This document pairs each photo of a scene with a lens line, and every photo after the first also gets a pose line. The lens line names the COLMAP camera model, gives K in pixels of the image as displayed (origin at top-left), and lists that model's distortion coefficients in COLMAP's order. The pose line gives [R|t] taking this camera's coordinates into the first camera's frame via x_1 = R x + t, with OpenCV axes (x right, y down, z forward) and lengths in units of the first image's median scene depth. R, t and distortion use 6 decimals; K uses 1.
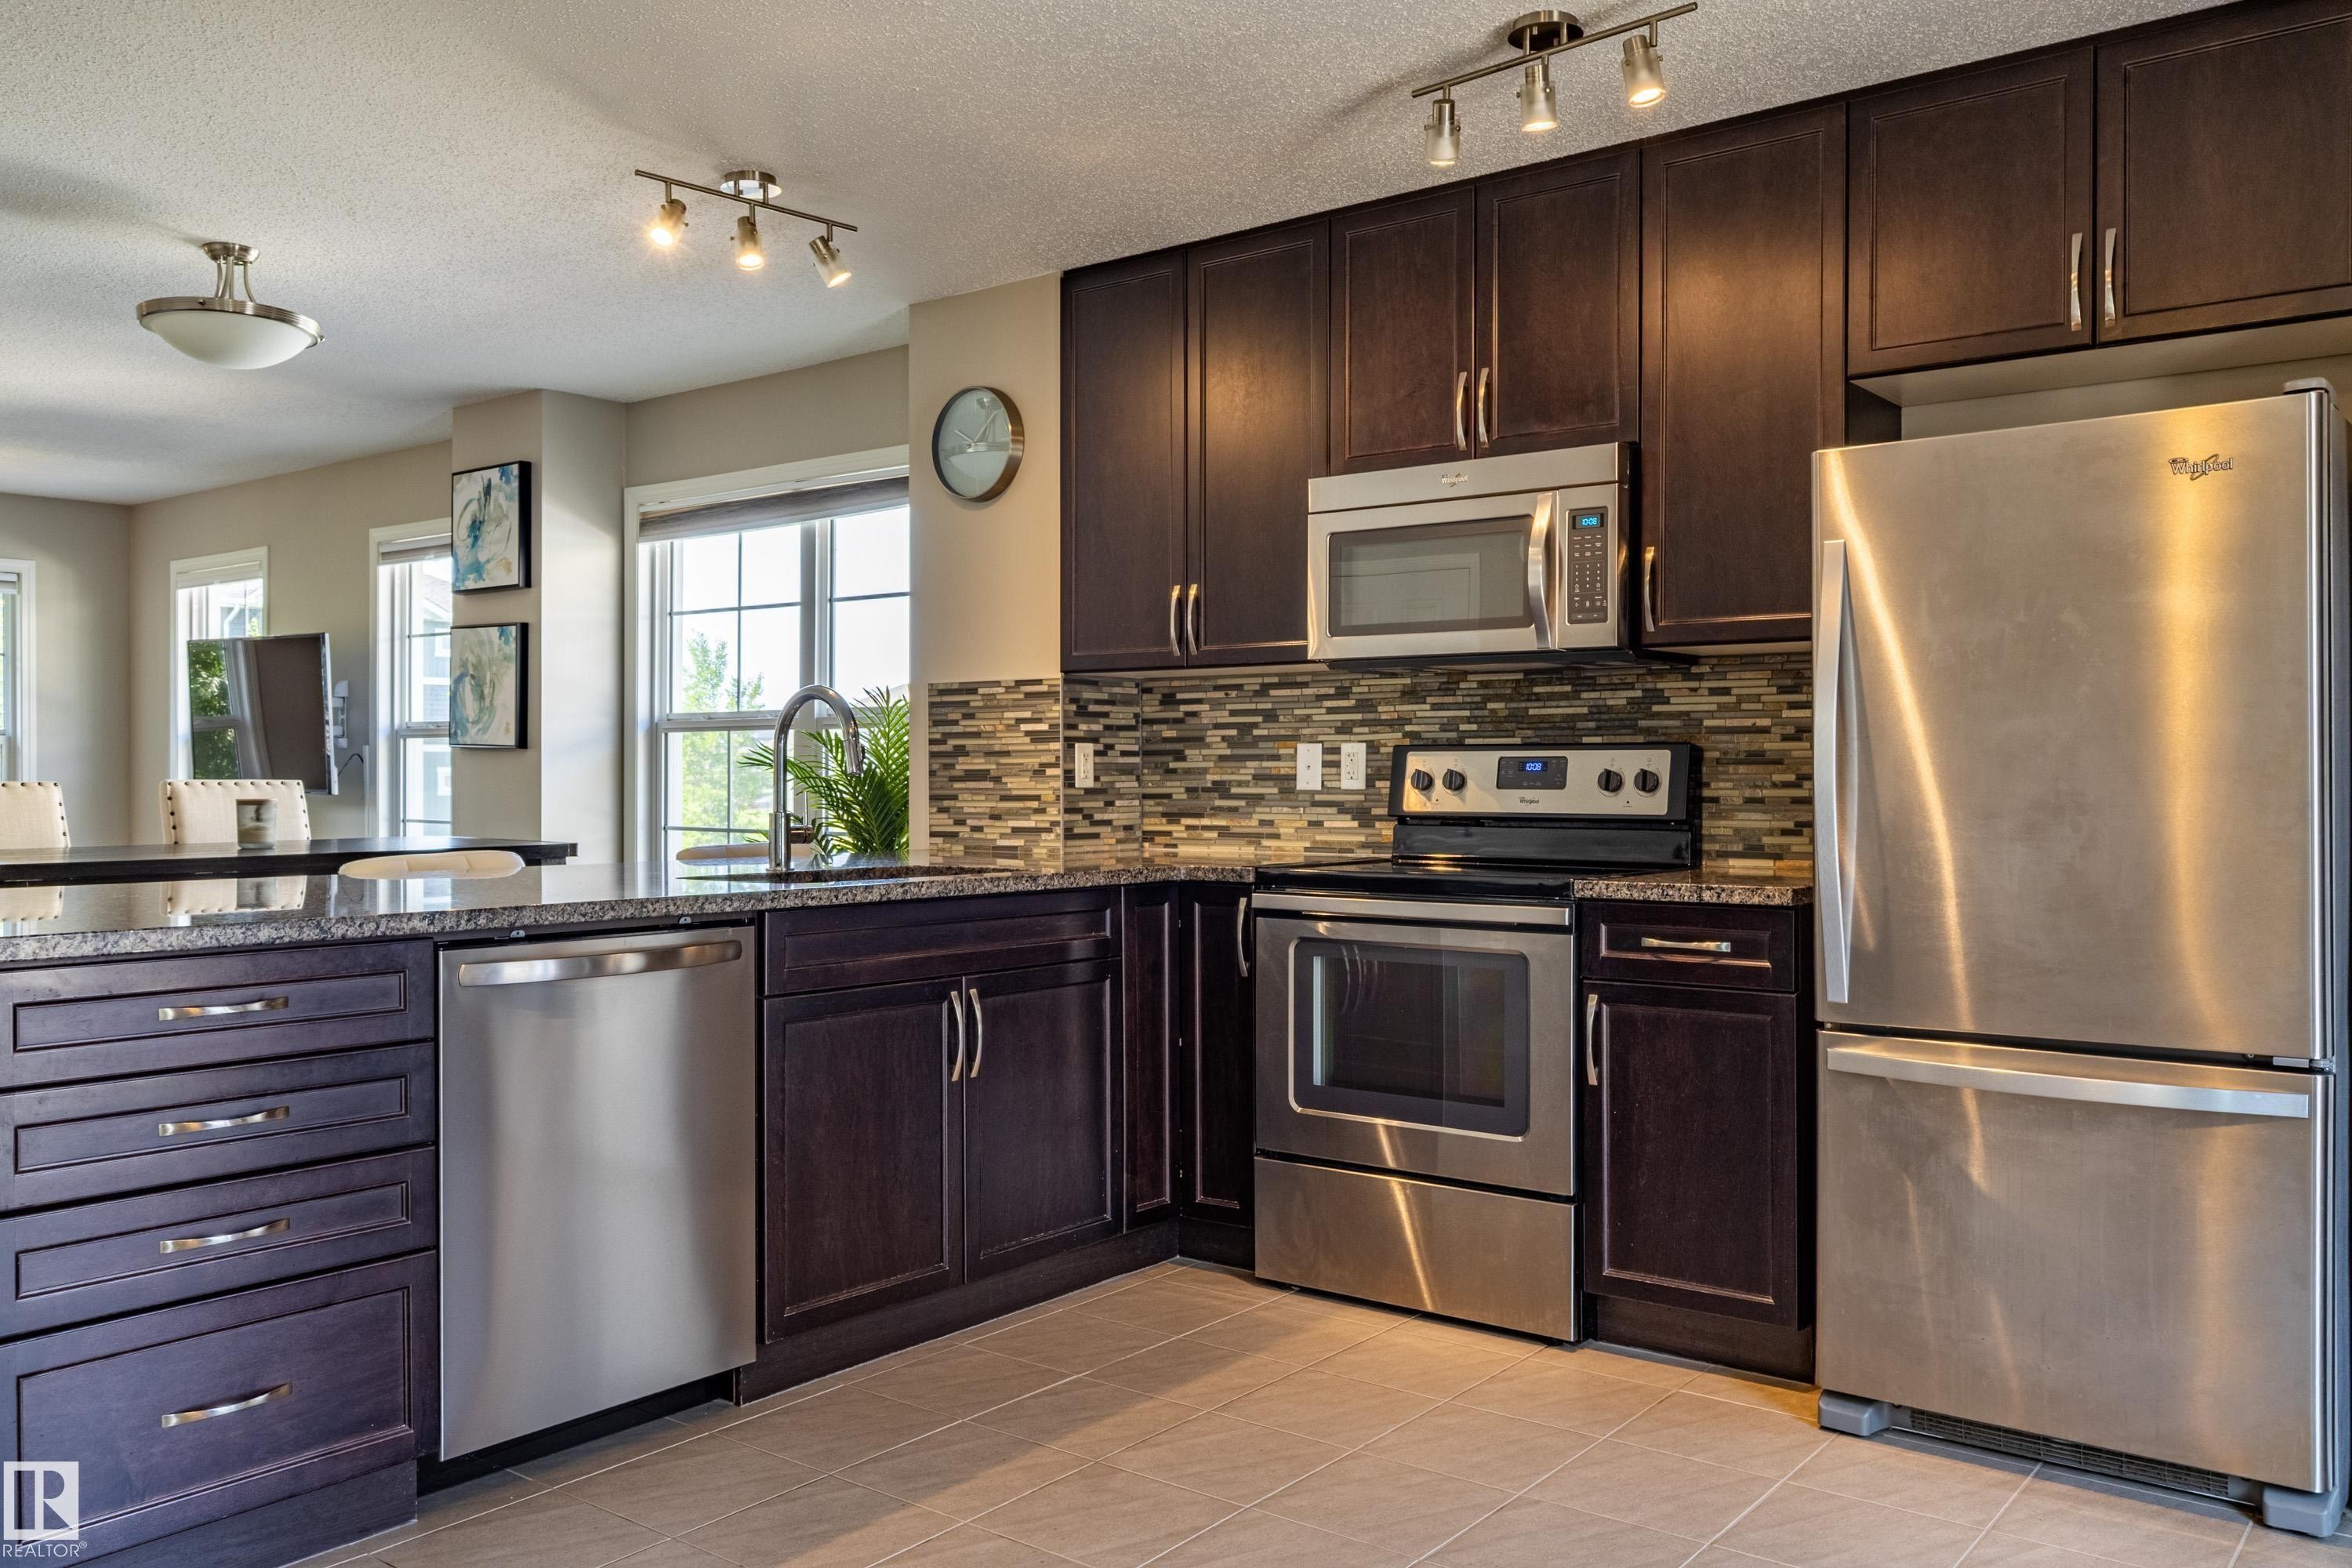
lens RADIAL K [[1841.0, 0, 1166.5], [0, 1841.0, 785.0], [0, 0, 1]] dist [0.005616, -0.004336]
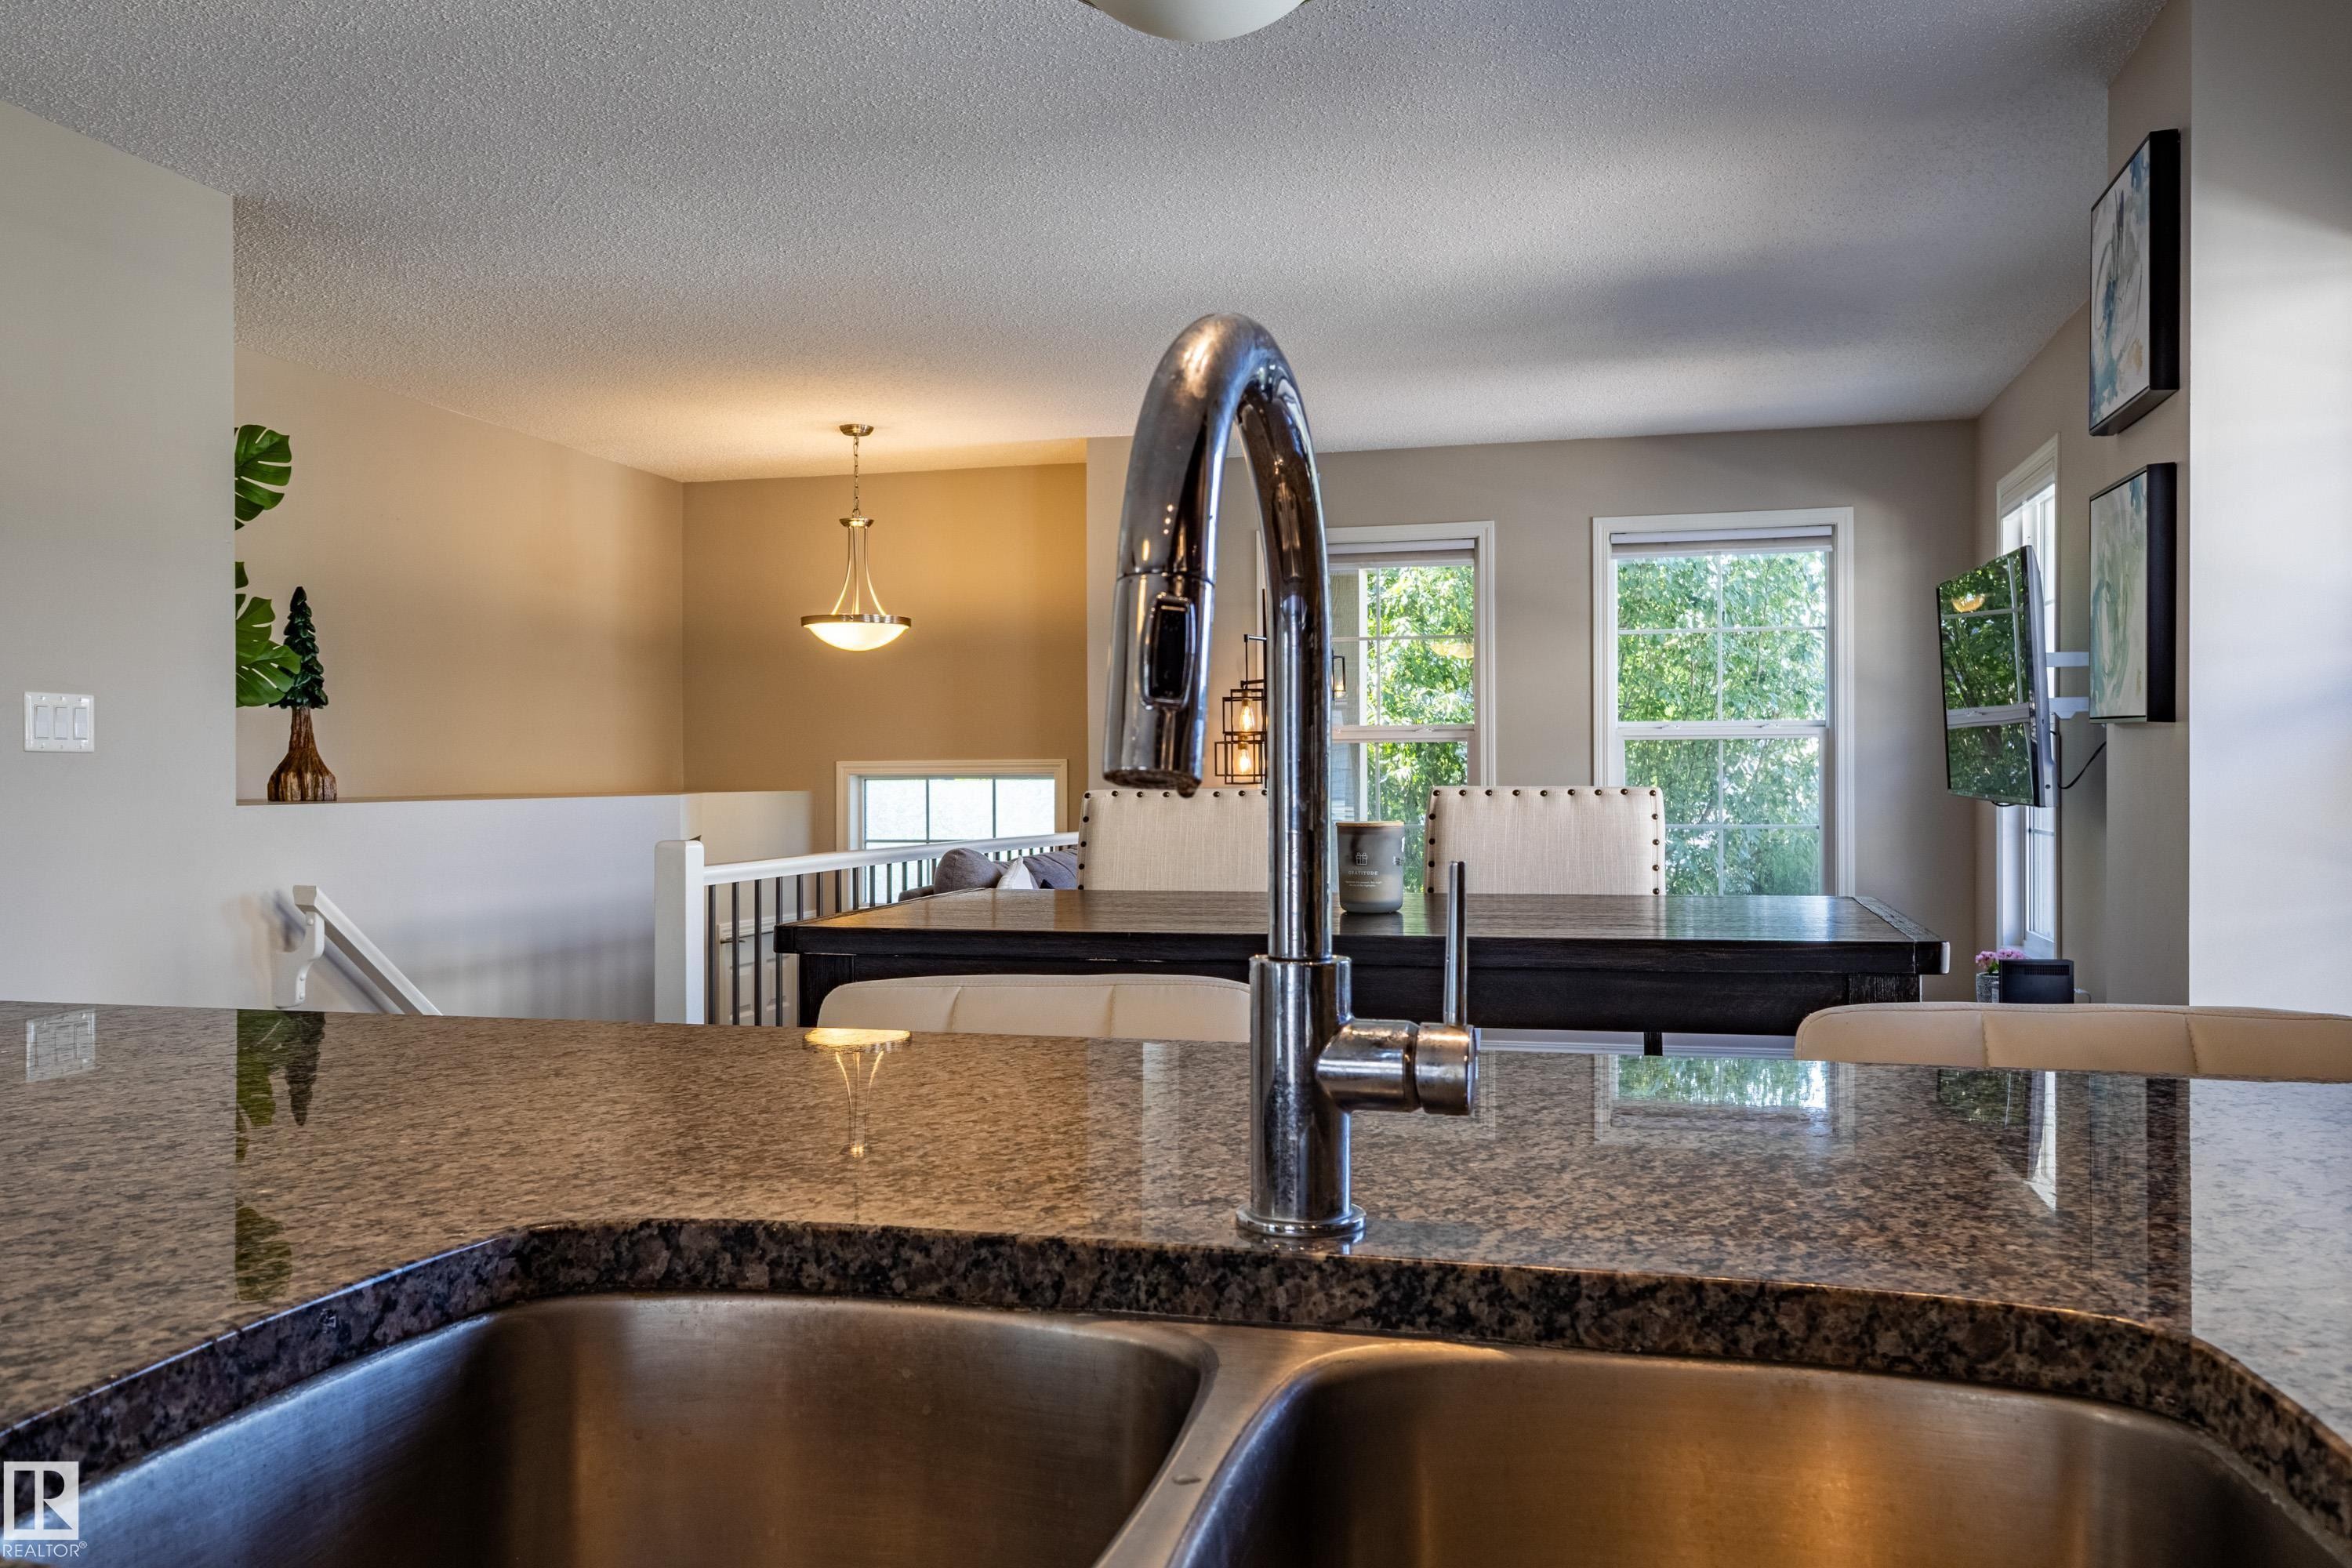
lens RADIAL K [[1841.0, 0, 1186.5], [0, 1841.0, 779.5], [0, 0, 1]] dist [0.005616, -0.004336]
pose [[0.411819, -0.001760, -0.911264, -0.012352], [-0.000143, 0.999998, -0.001996, -0.003912], [0.911266, 0.000952, 0.411818, 0.775311]]
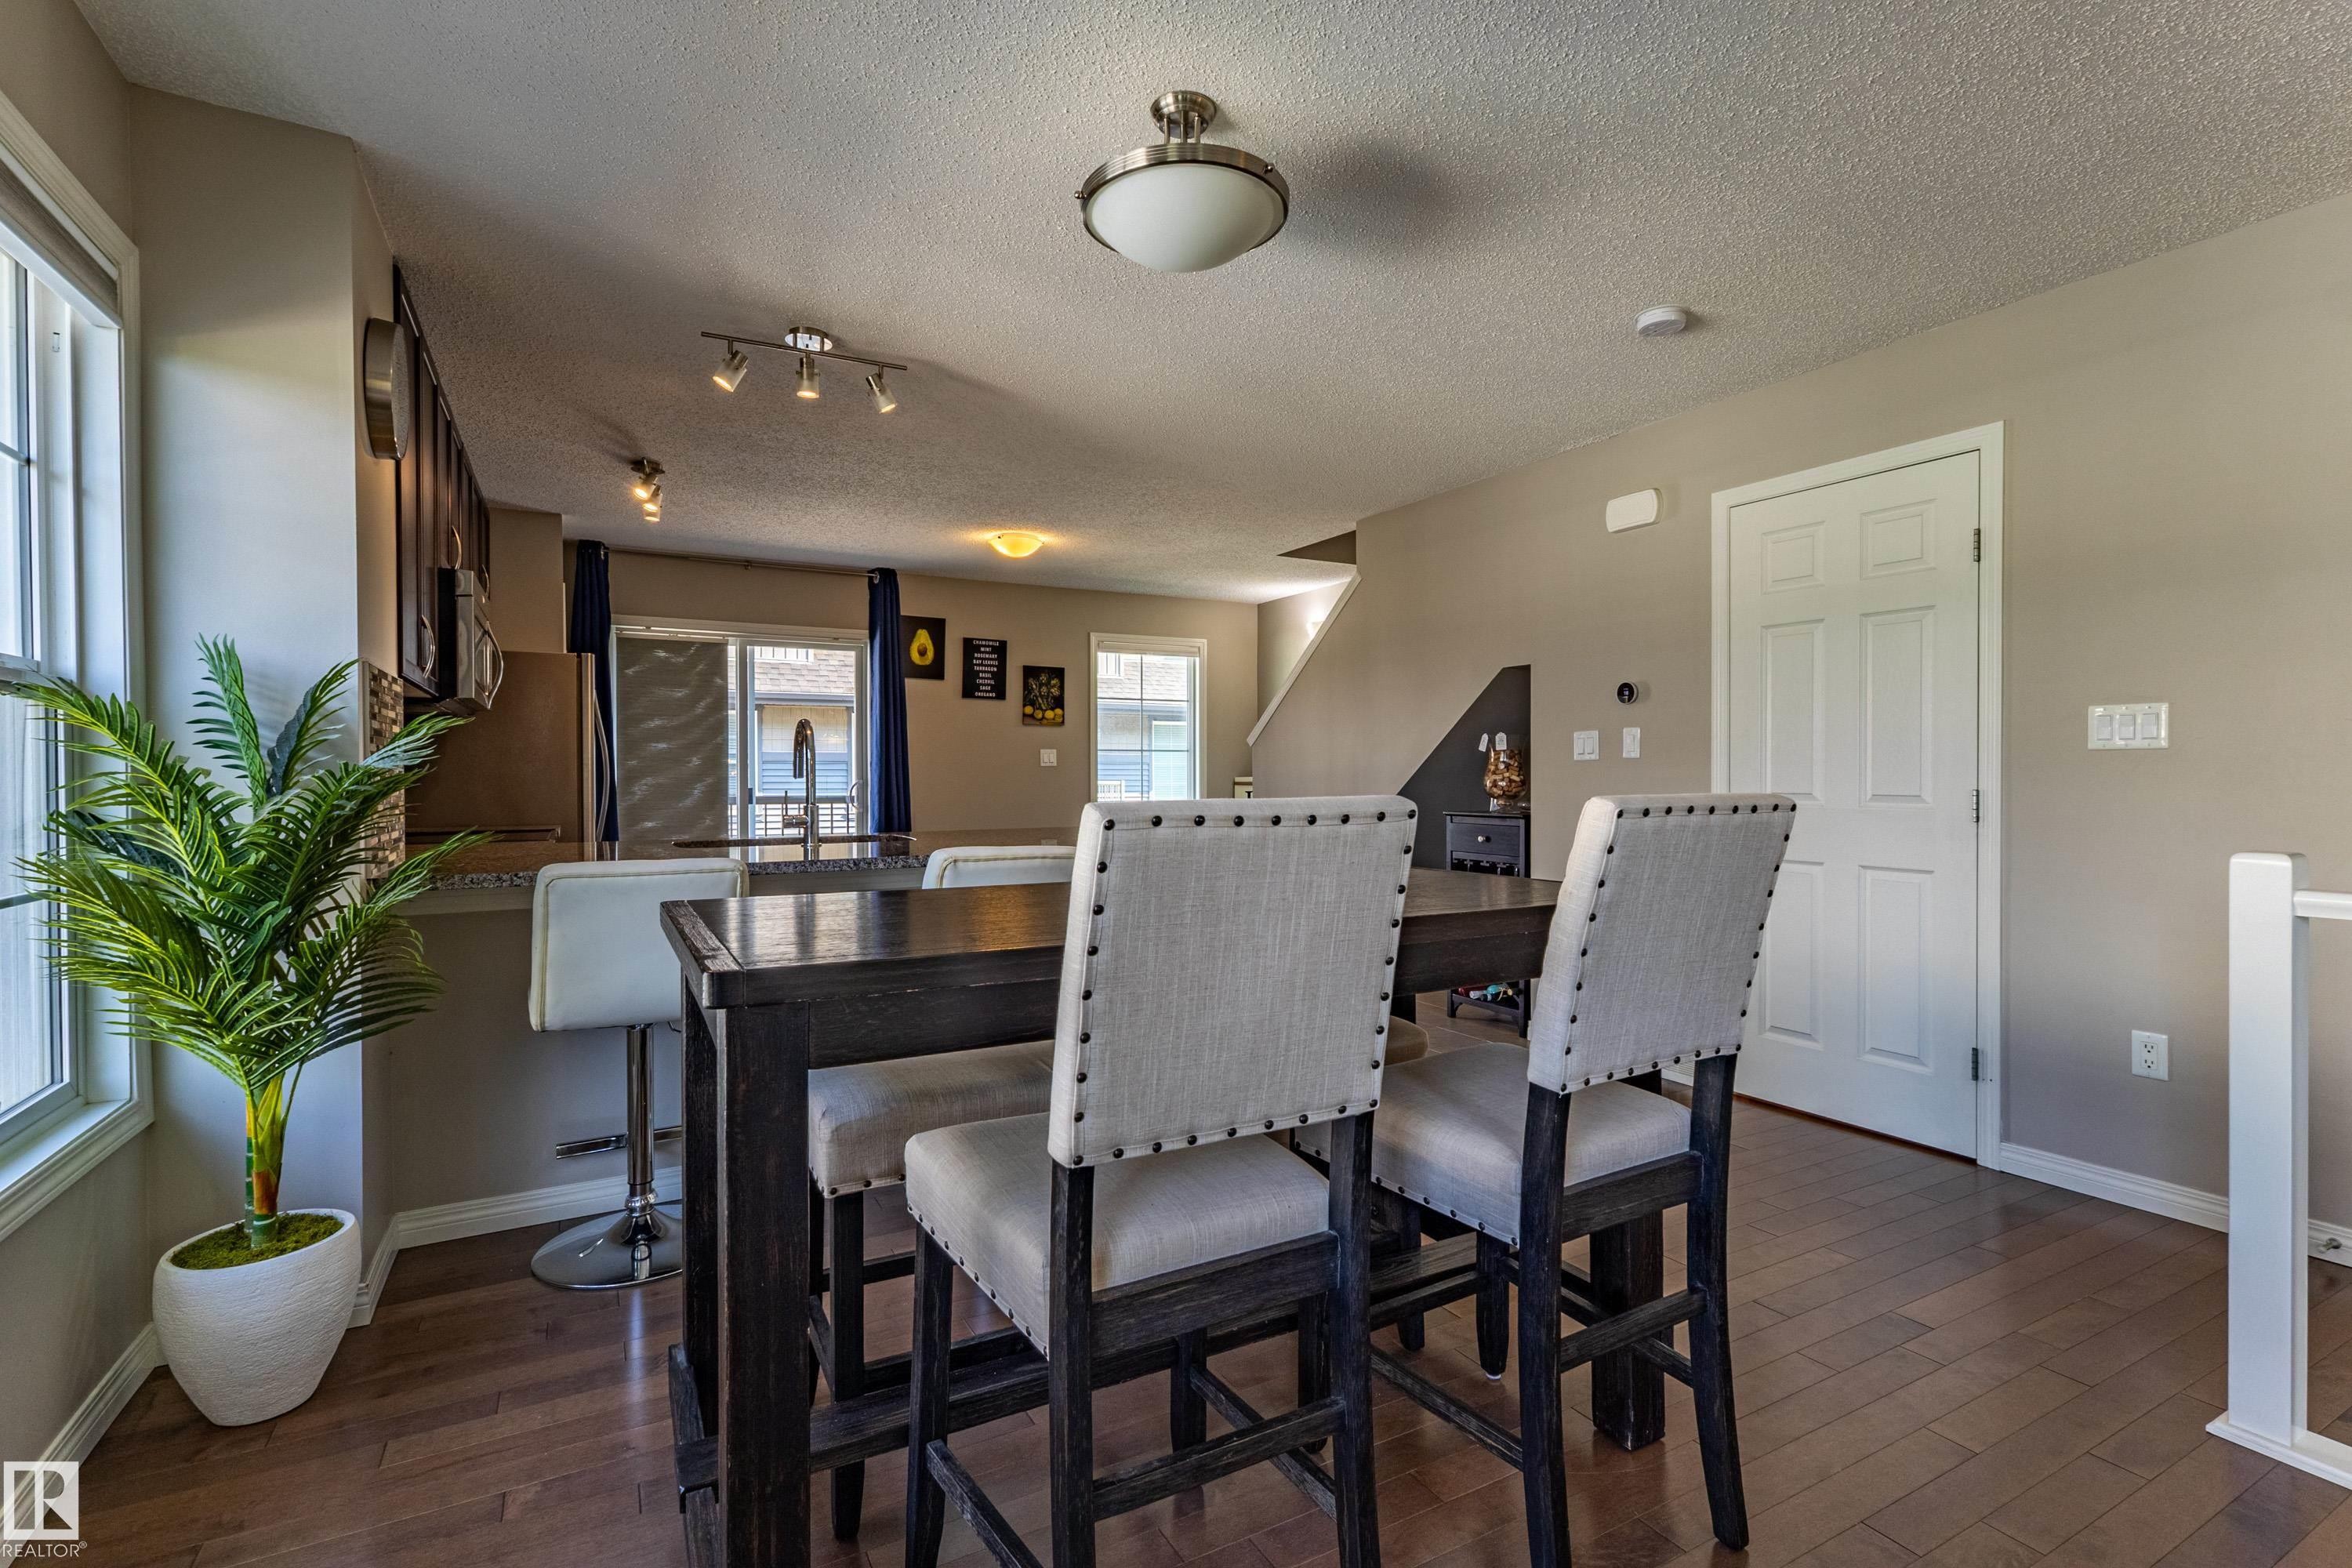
lens RADIAL K [[1088.0, 0, 1169.9], [0, 1088.0, 780.4], [0, 0, 1]] dist [0.003358, 0.002018]
pose [[-0.917722, 0.000575, 0.397224, -0.695682], [0.004201, 0.999957, 0.008257, -0.007582], [-0.397202, 0.009247, -0.917685, 1.443311]]
